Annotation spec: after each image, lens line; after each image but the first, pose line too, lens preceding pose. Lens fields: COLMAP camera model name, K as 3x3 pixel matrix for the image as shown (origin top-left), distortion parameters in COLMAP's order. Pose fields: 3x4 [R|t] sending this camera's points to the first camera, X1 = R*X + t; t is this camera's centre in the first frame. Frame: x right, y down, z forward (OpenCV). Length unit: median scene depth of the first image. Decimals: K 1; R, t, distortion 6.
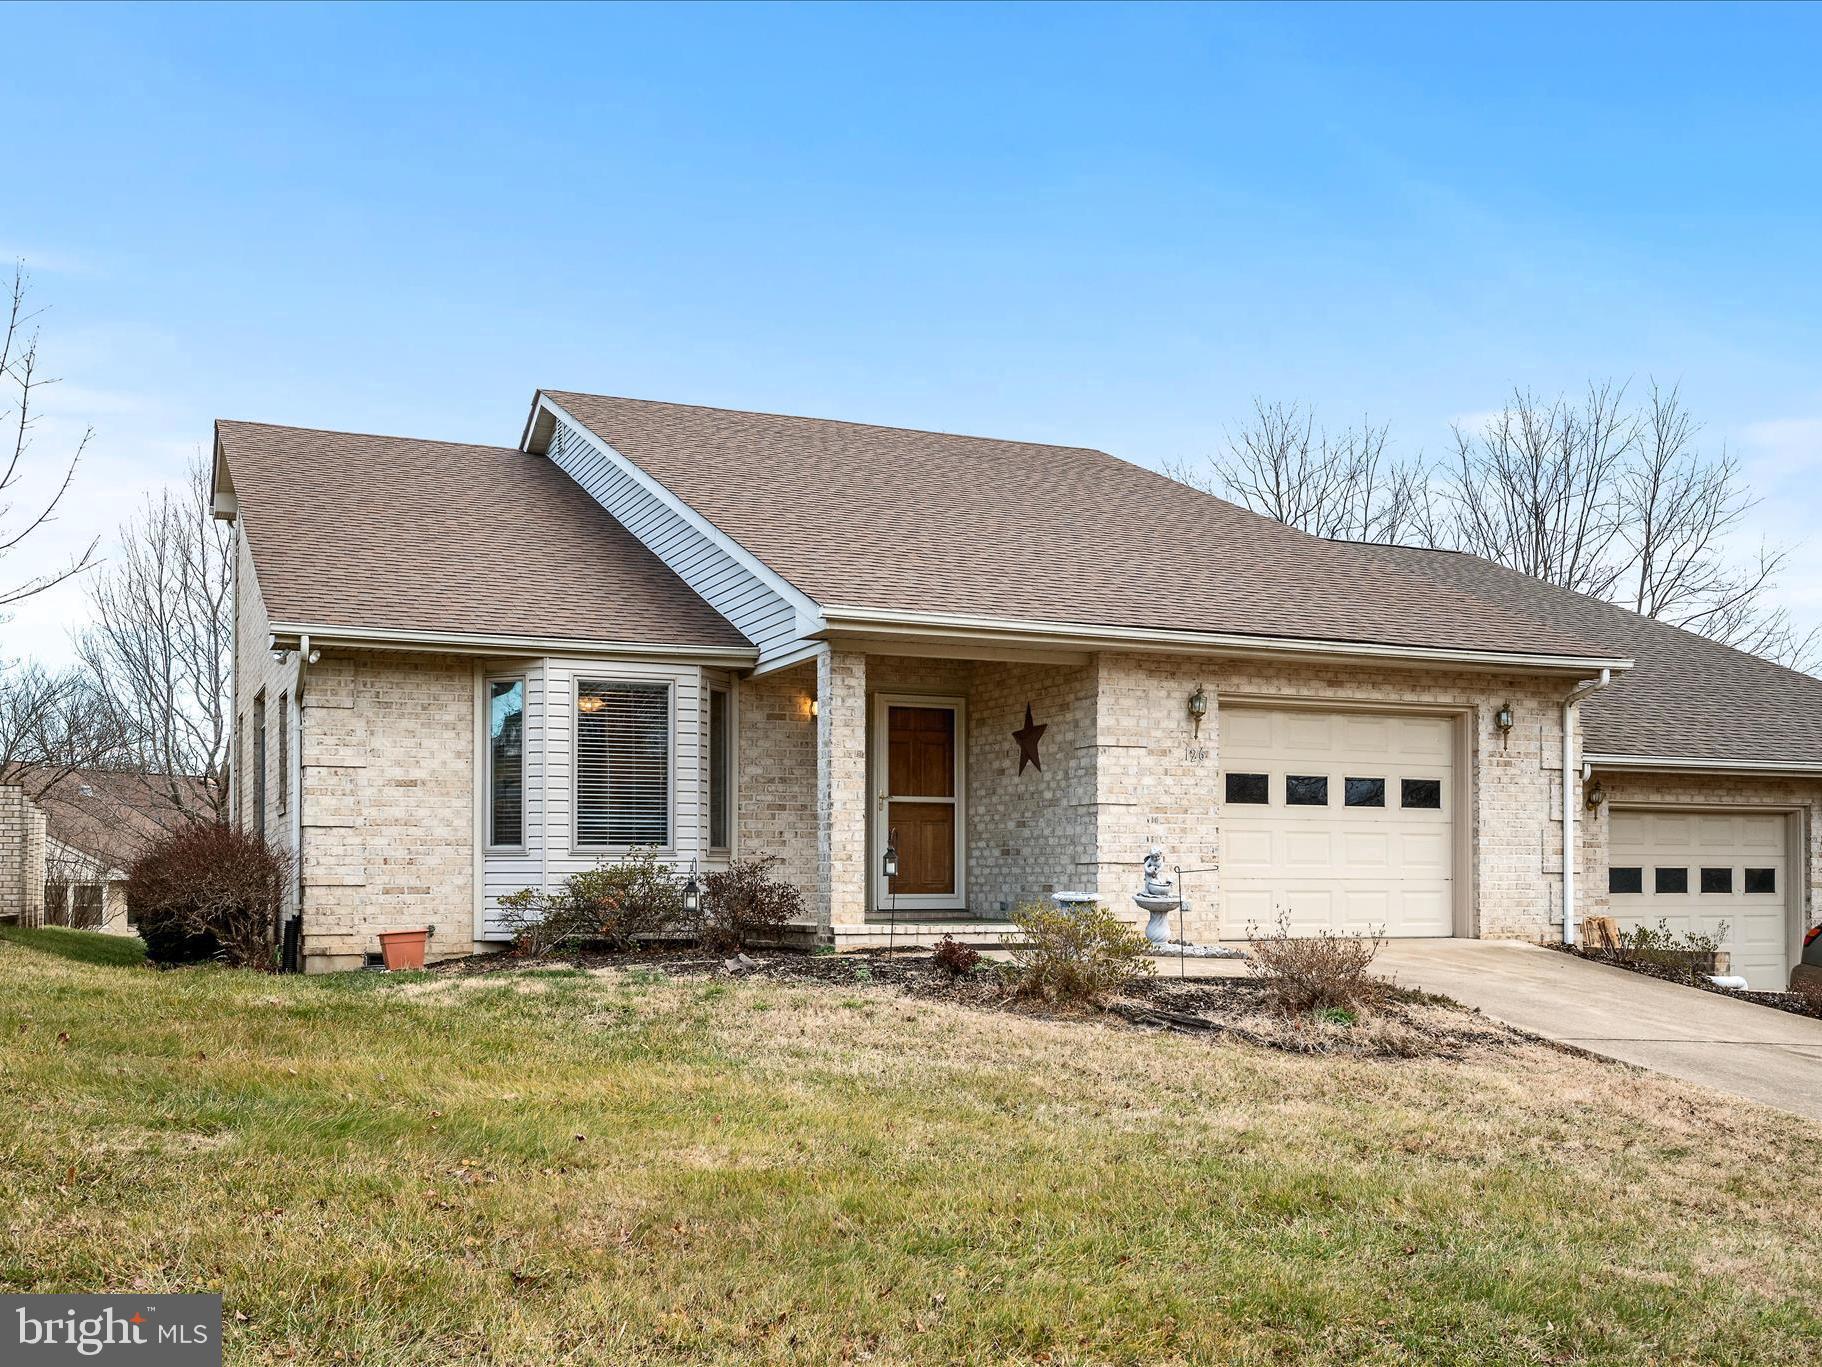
lens RADIAL K [[1948.3, 0, 911.0], [0, 1948.3, 683.5], [0, 0, 1]] dist [-0.089406, -0.000611]
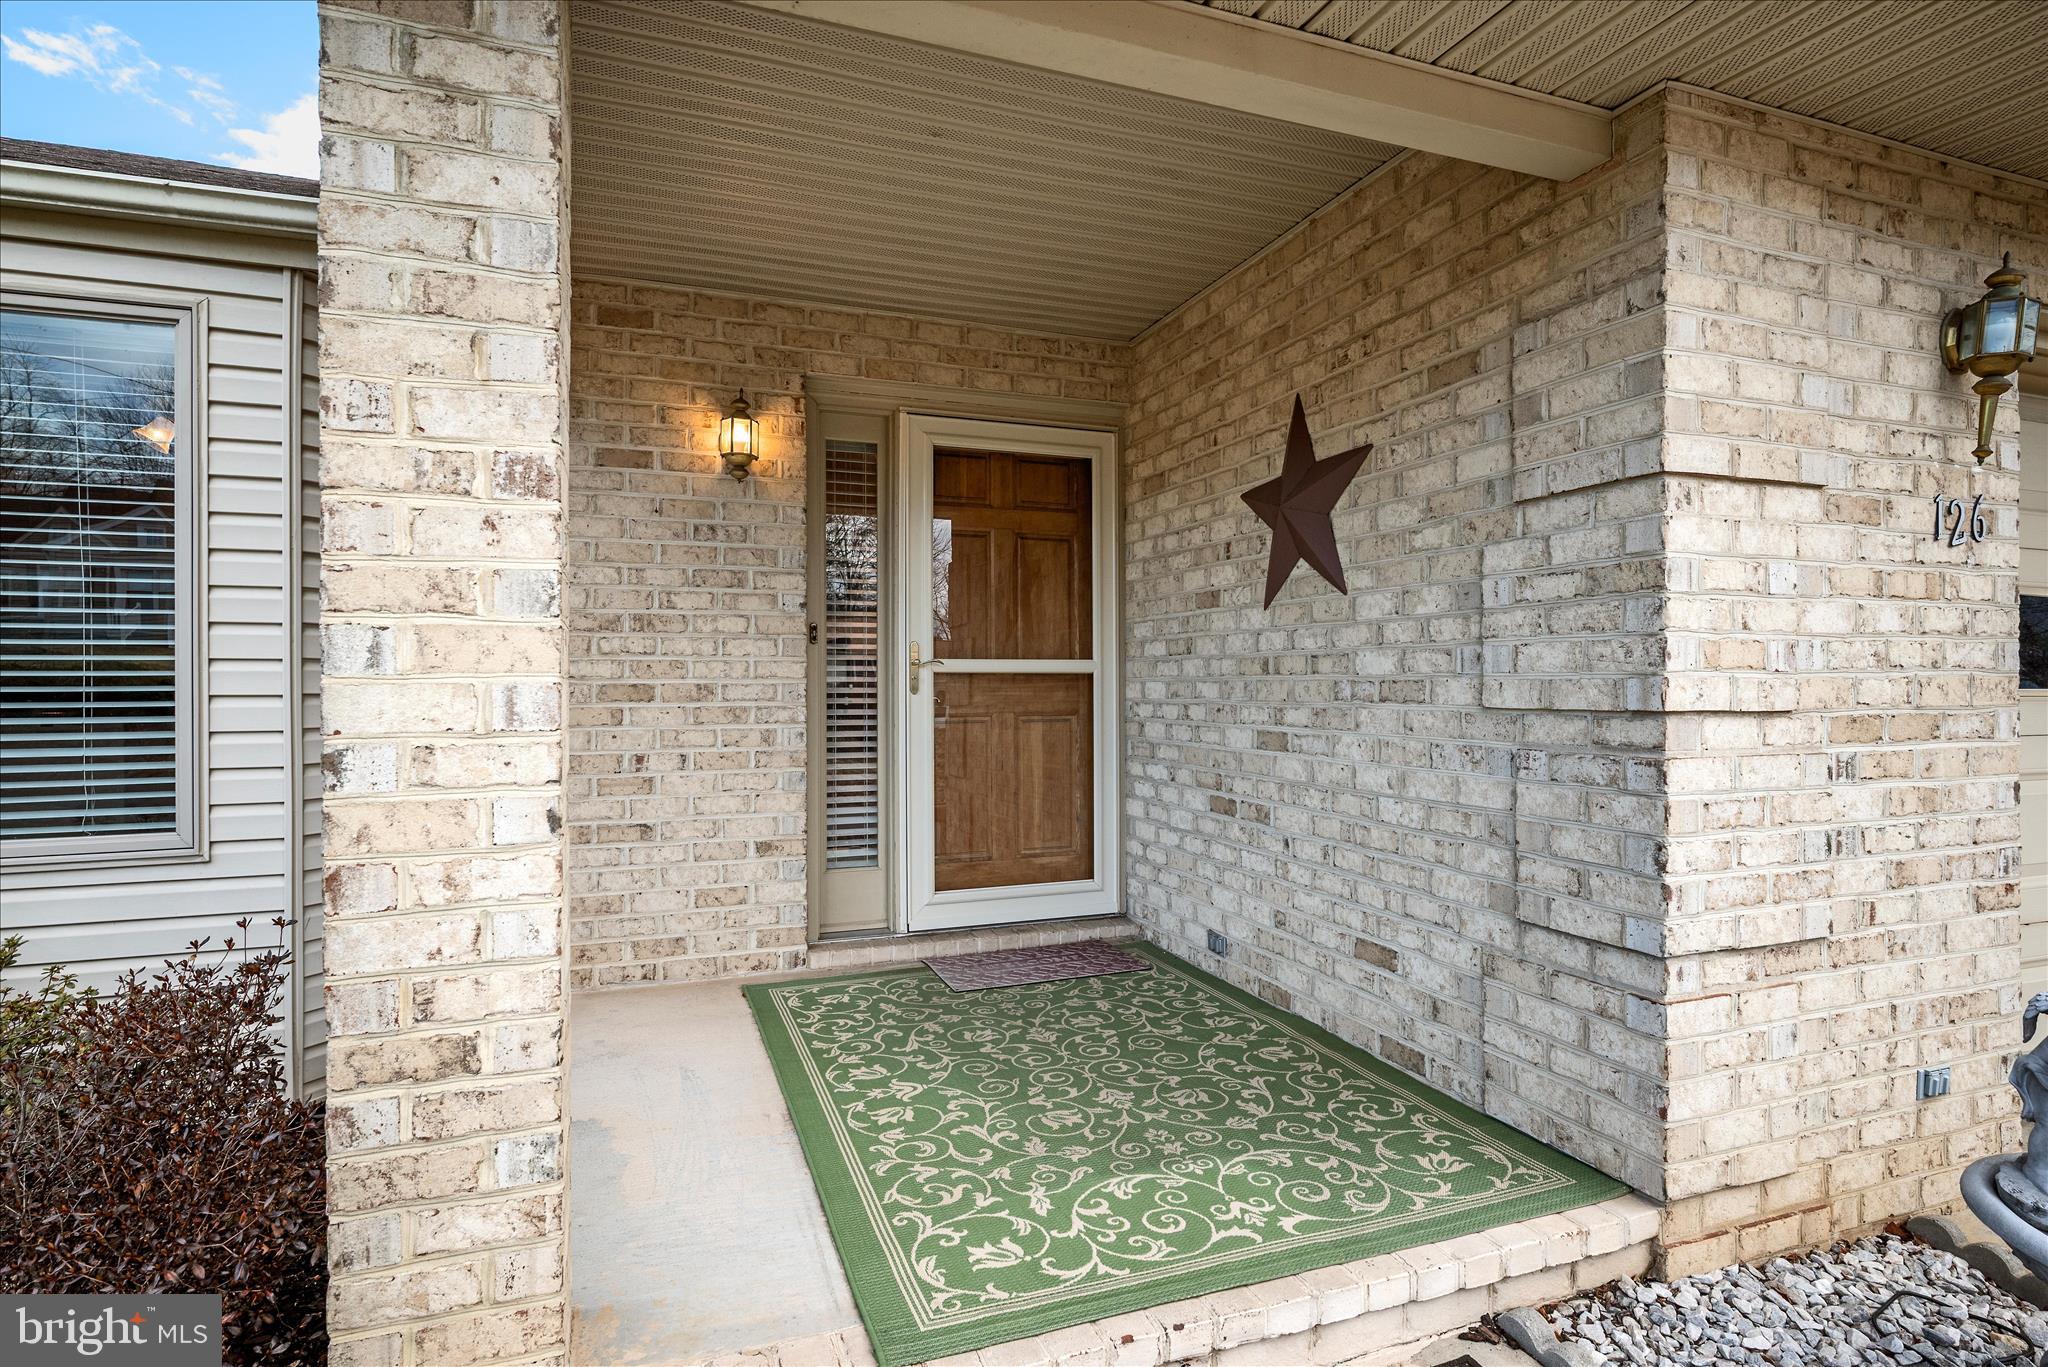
lens RADIAL K [[1050.3, 0, 1020.4], [0, 1050.3, 632.6], [0, 0, 1]] dist [-0.001885, -0.000282]
pose [[0.997783, -0.005142, -0.066357, 0.023057], [0.009080, 0.998207, 0.059171, 0.040574], [0.065933, -0.059642, 0.996040, 0.810275]]
